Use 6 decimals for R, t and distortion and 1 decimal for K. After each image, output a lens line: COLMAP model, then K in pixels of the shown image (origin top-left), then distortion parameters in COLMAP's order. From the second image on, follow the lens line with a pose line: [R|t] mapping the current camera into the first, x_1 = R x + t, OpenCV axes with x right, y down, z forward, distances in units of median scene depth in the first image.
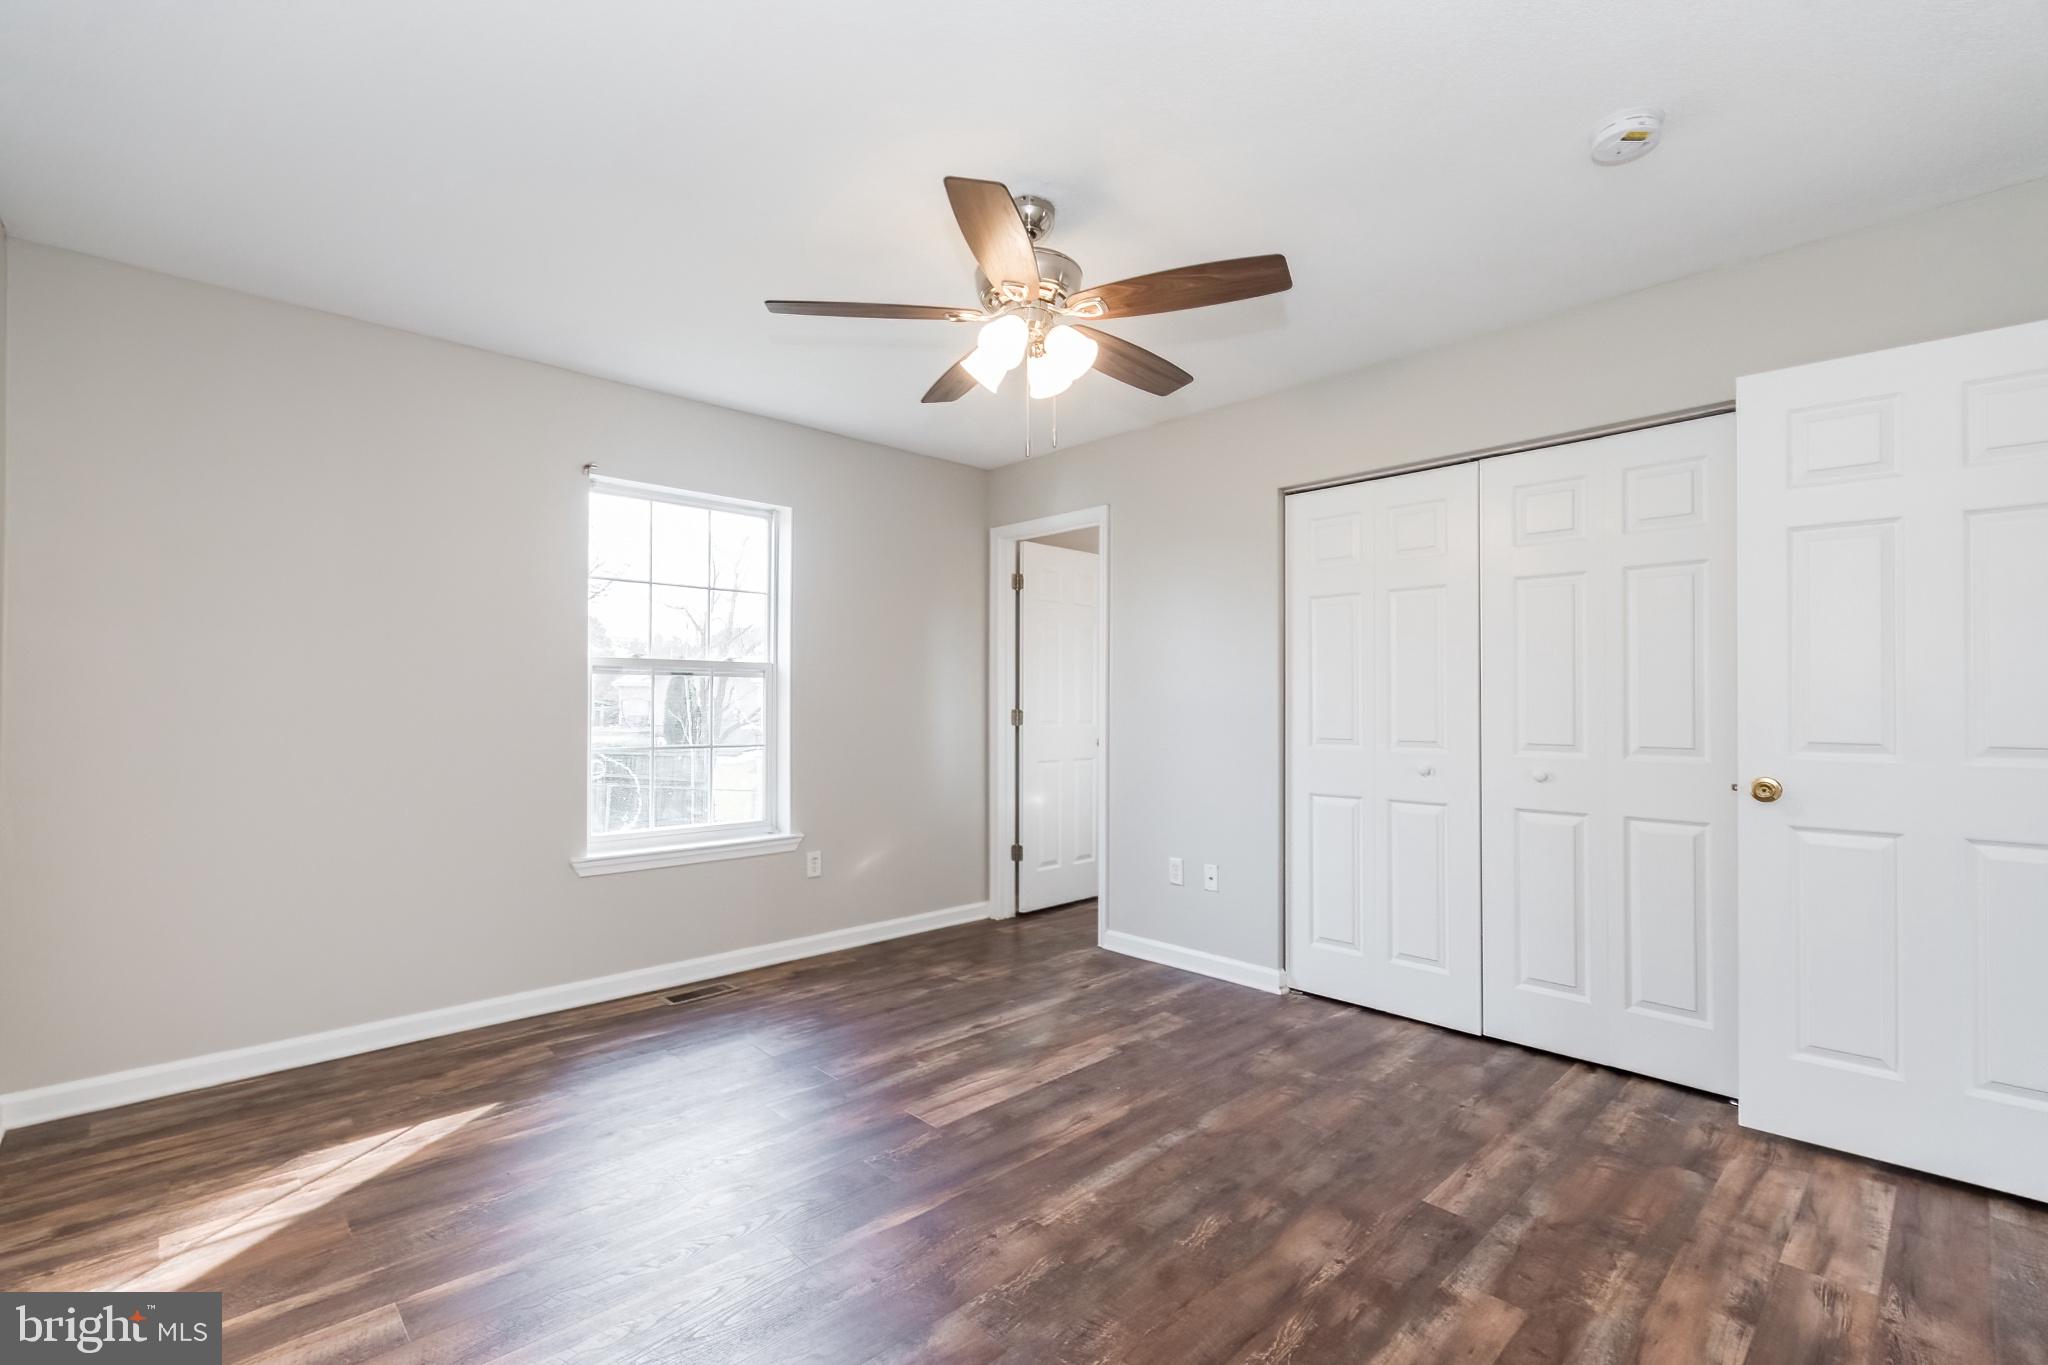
lens RADIAL K [[895.4, 0, 1018.8], [0, 895.4, 691.3], [0, 0, 1]] dist [0.000018, 0.000322]
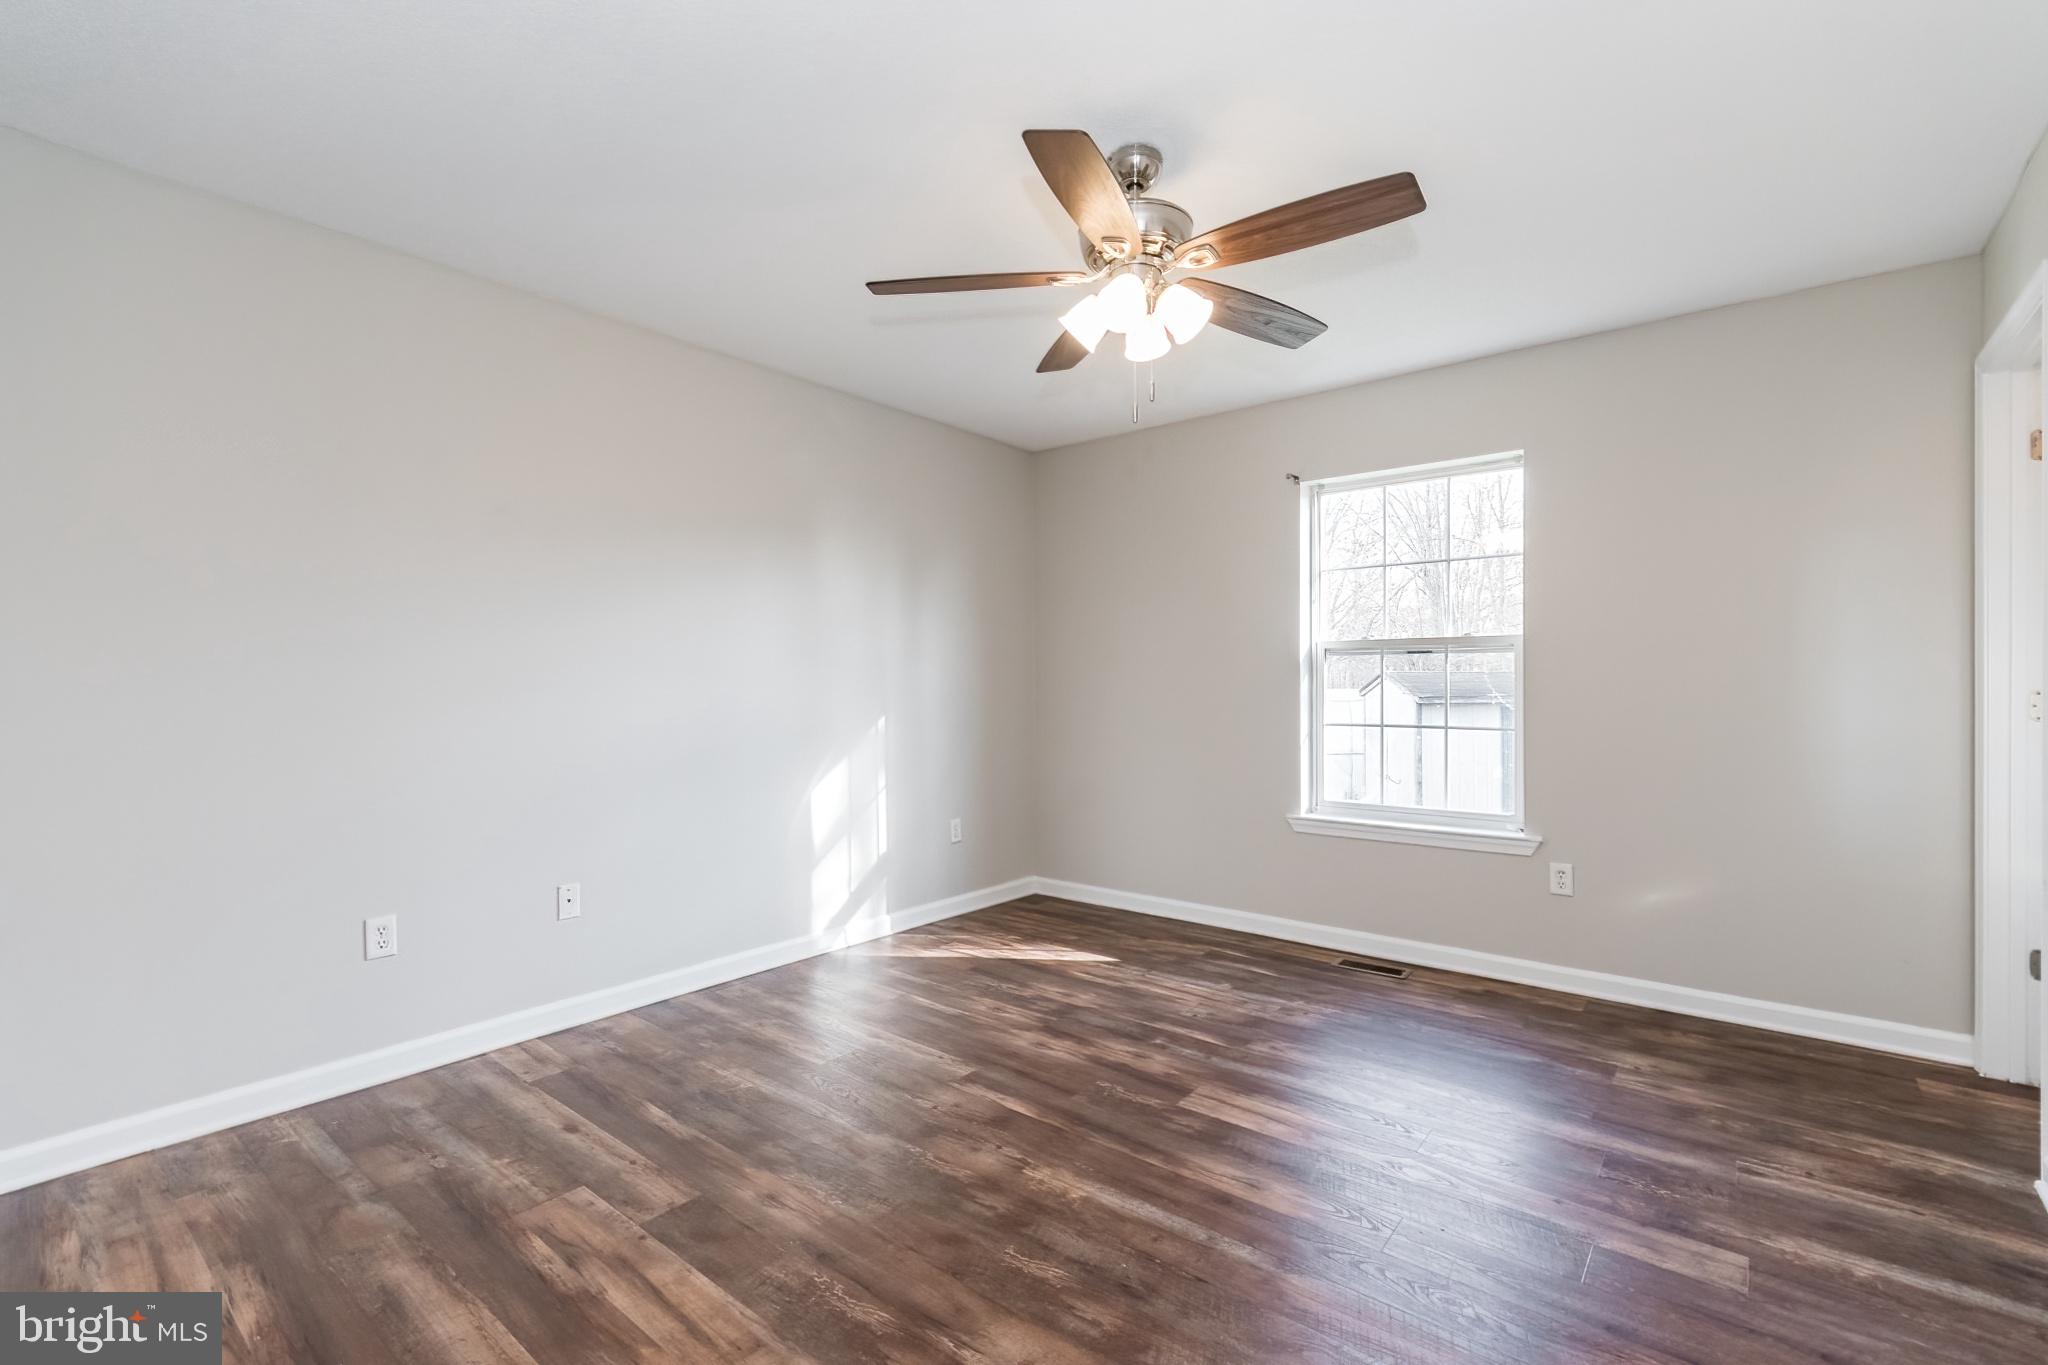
lens RADIAL K [[895.4, 0, 1018.8], [0, 895.4, 691.3], [0, 0, 1]] dist [0.000018, 0.000322]
pose [[0.126893, 0.005580, -0.991901, 0.649625], [0.019020, 0.999787, 0.008057, 0.008733], [0.991734, -0.019888, 0.126759, 0.521436]]
